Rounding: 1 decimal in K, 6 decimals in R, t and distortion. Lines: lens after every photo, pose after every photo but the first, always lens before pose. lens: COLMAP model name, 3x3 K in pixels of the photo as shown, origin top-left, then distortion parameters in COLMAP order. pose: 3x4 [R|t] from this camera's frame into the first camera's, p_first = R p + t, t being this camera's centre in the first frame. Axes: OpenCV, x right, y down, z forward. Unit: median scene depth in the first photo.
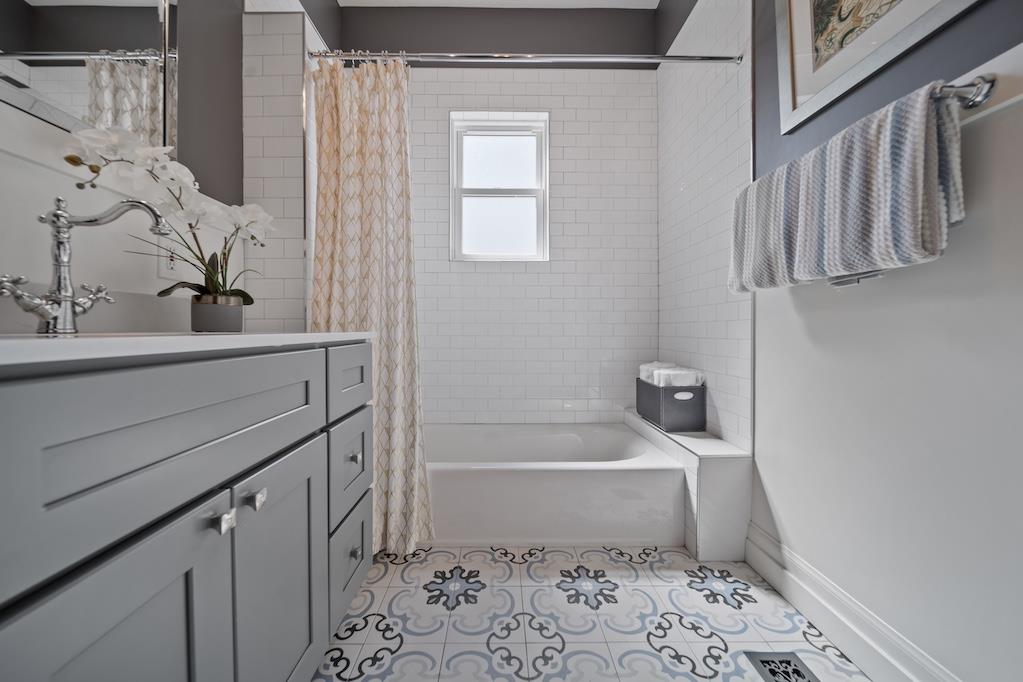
lens RADIAL K [[366.0, 0, 499.7], [0, 366.0, 334.4], [0, 0, 1]] dist [-0.000332, -0.000459]
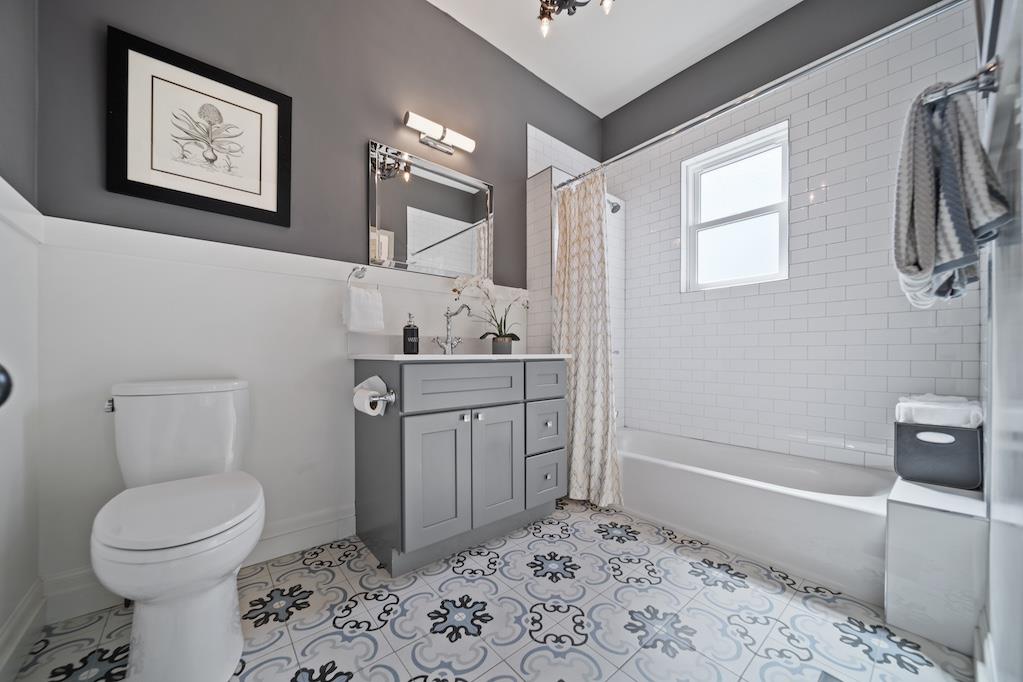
lens RADIAL K [[368.7, 0, 503.9], [0, 368.7, 352.2], [0, 0, 1]] dist [-0.001386, -0.000181]
pose [[0.633696, -0.006014, -0.773558, 0.647858], [-0.007949, 0.999866, -0.014285, 0.008028], [0.773541, 0.015201, 0.633564, -0.241646]]
